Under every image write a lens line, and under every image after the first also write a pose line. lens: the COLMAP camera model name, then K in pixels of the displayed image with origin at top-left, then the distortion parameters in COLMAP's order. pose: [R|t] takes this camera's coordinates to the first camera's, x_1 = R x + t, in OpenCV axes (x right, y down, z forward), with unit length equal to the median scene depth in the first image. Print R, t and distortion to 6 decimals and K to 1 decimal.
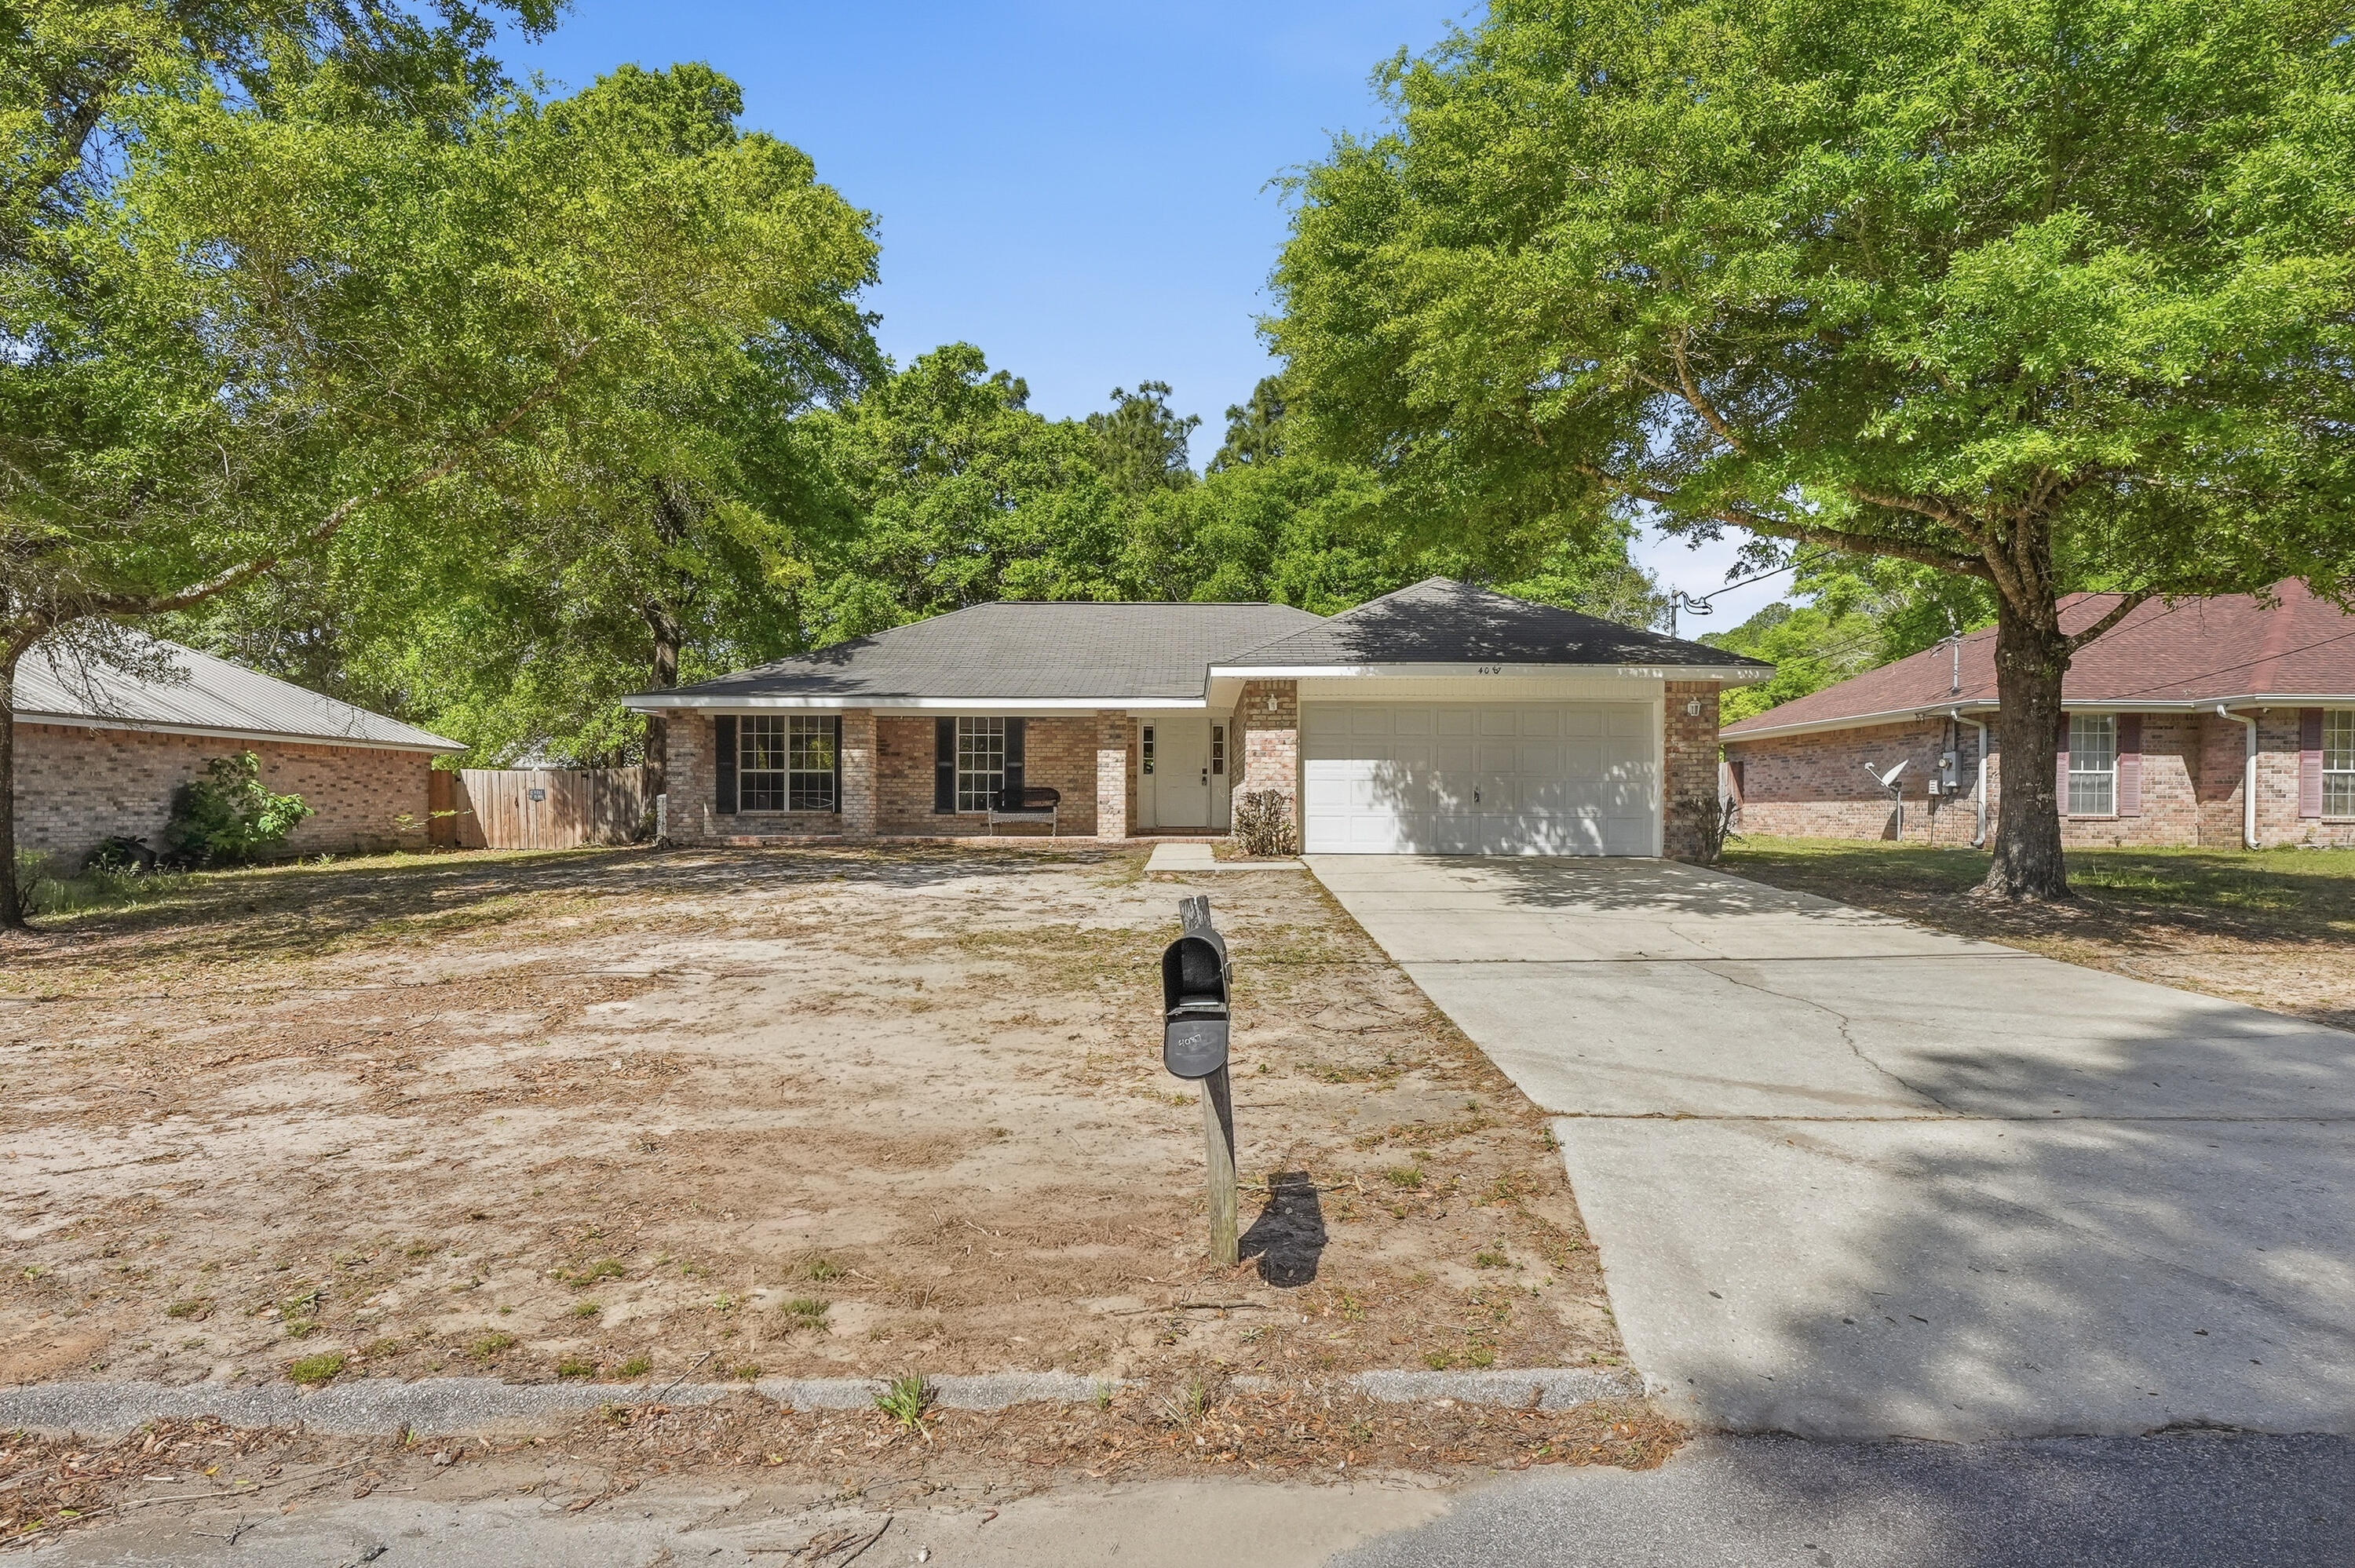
lens RADIAL K [[1001.6, 0, 1179.4], [0, 1001.6, 791.3], [0, 0, 1]] dist [-0.001355, 0.000811]
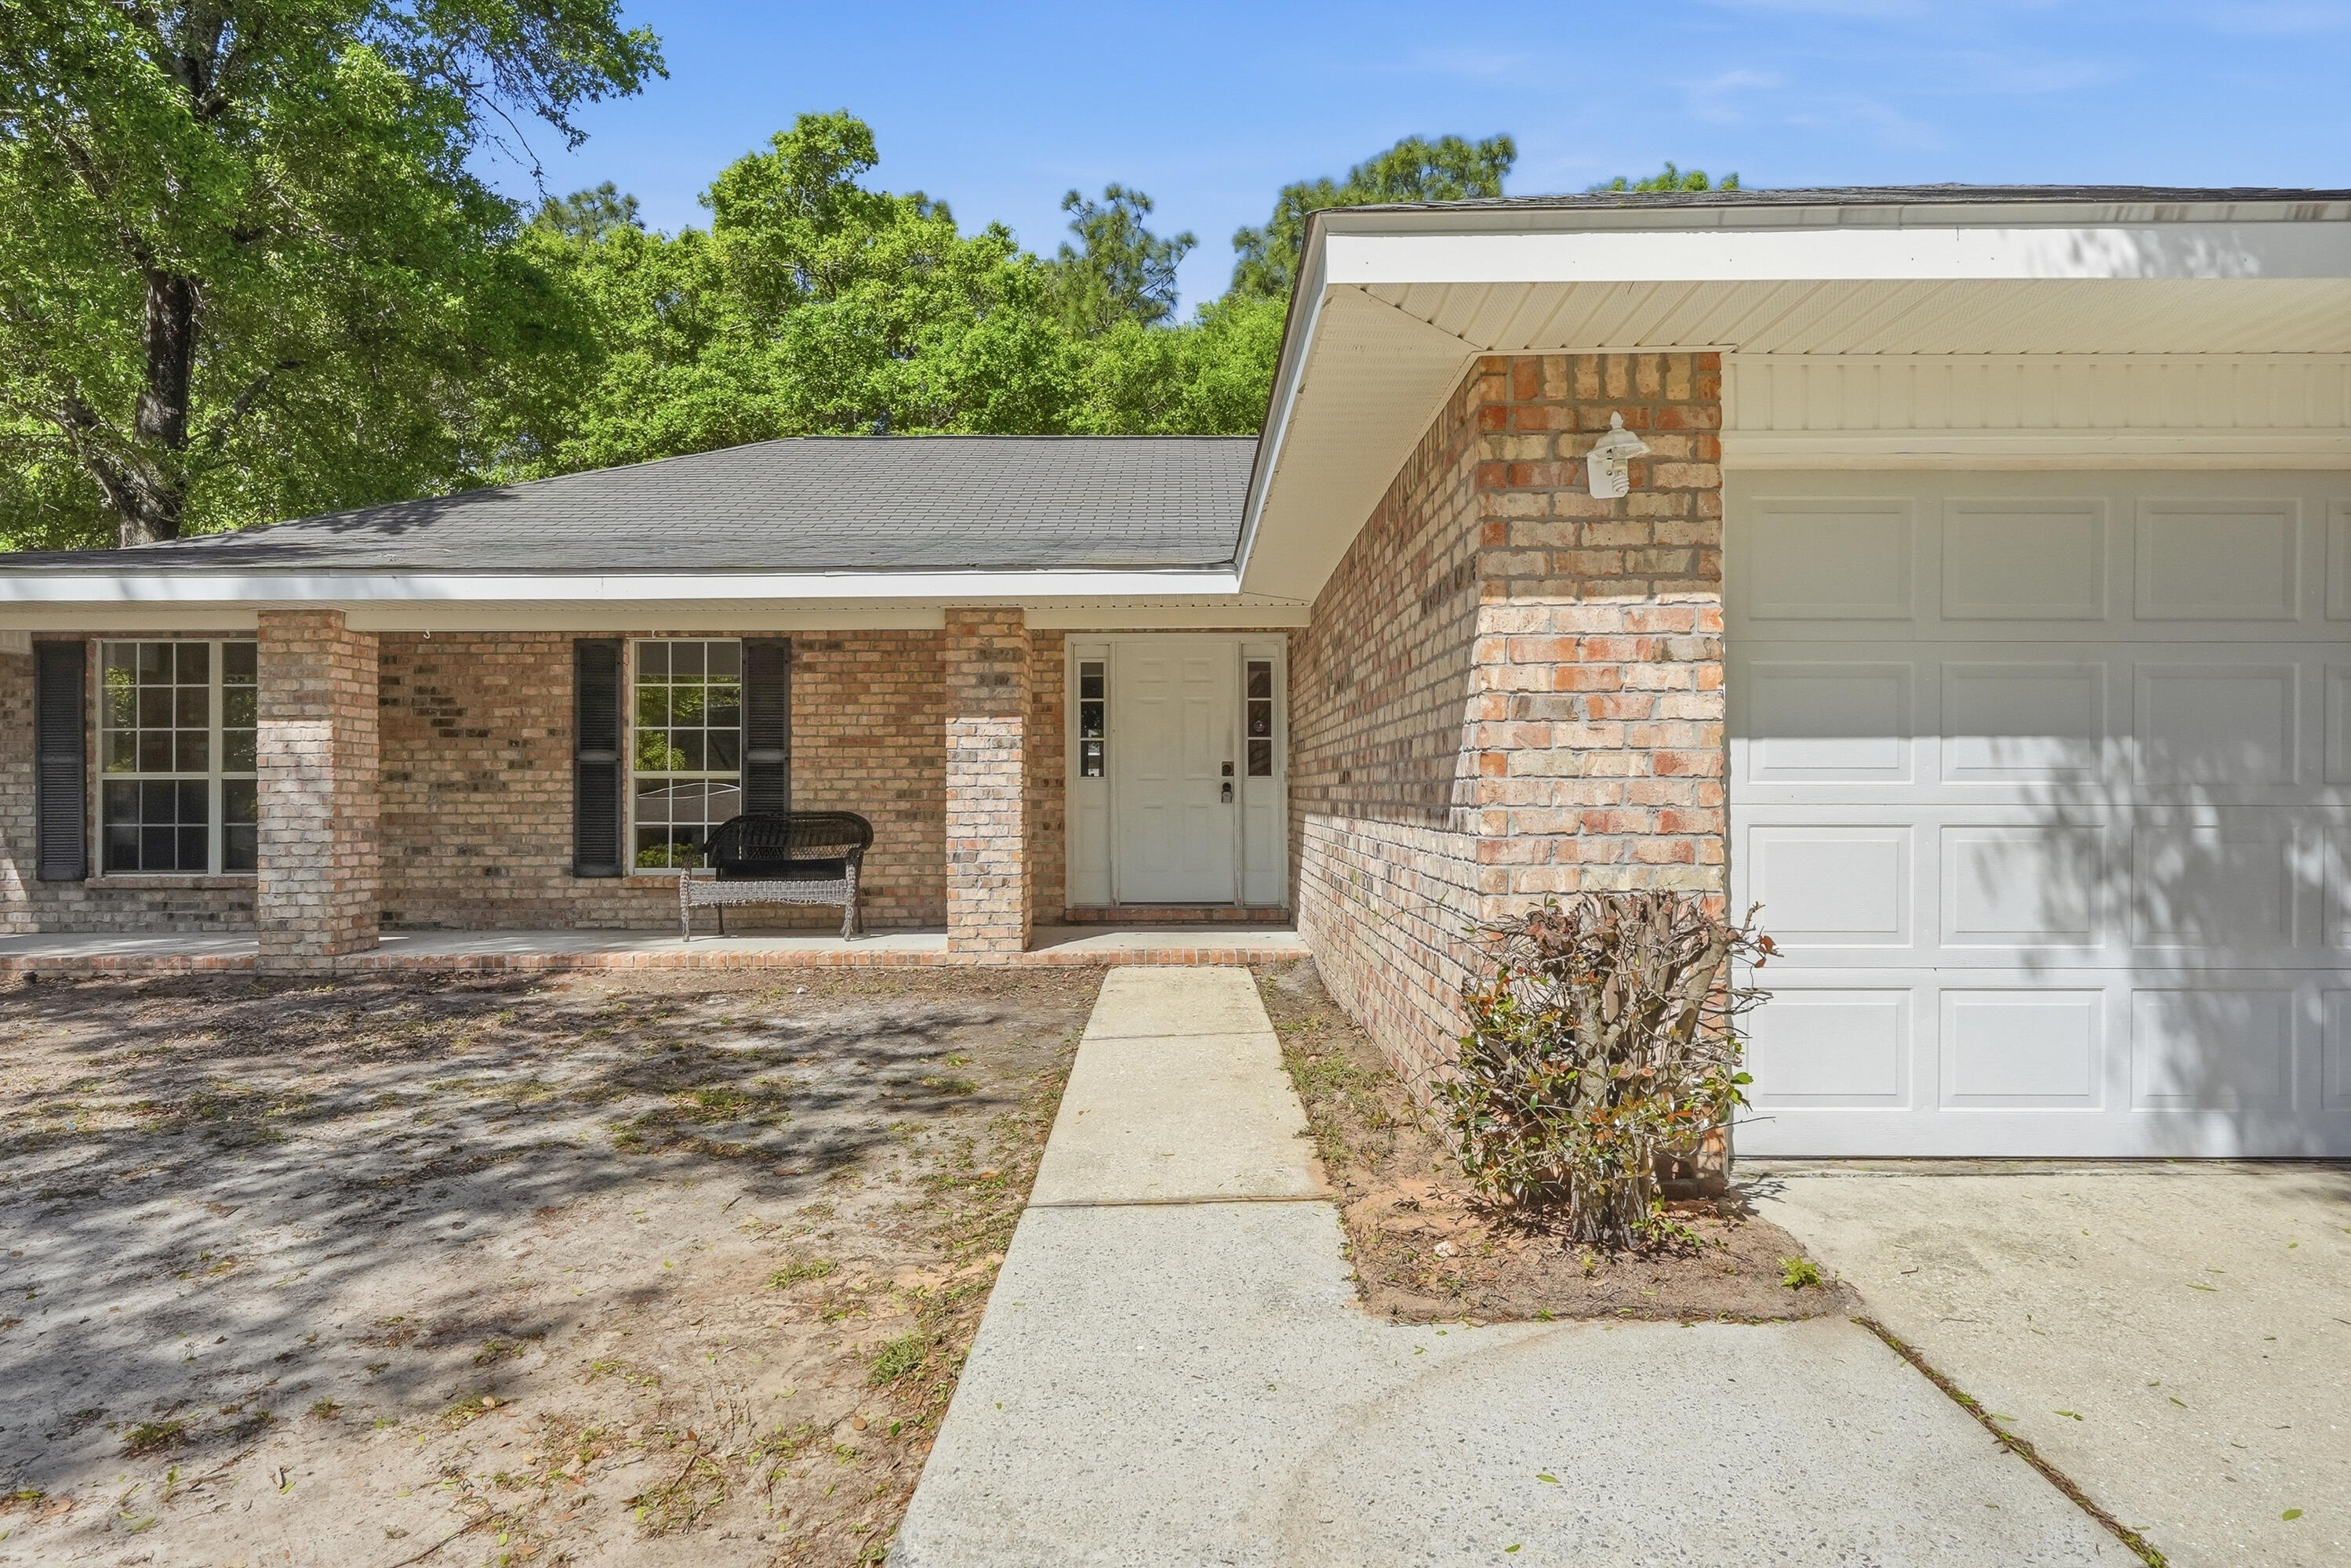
lens RADIAL K [[1161.9, 0, 1175.5], [0, 1161.9, 784.0], [0, 0, 1]] dist [-0.001327, -0.000024]
pose [[0.999963, -0.007646, 0.003844, 0.001536], [0.007629, 0.999961, 0.004423, -0.016181], [-0.003878, -0.004393, 0.999983, 0.522778]]
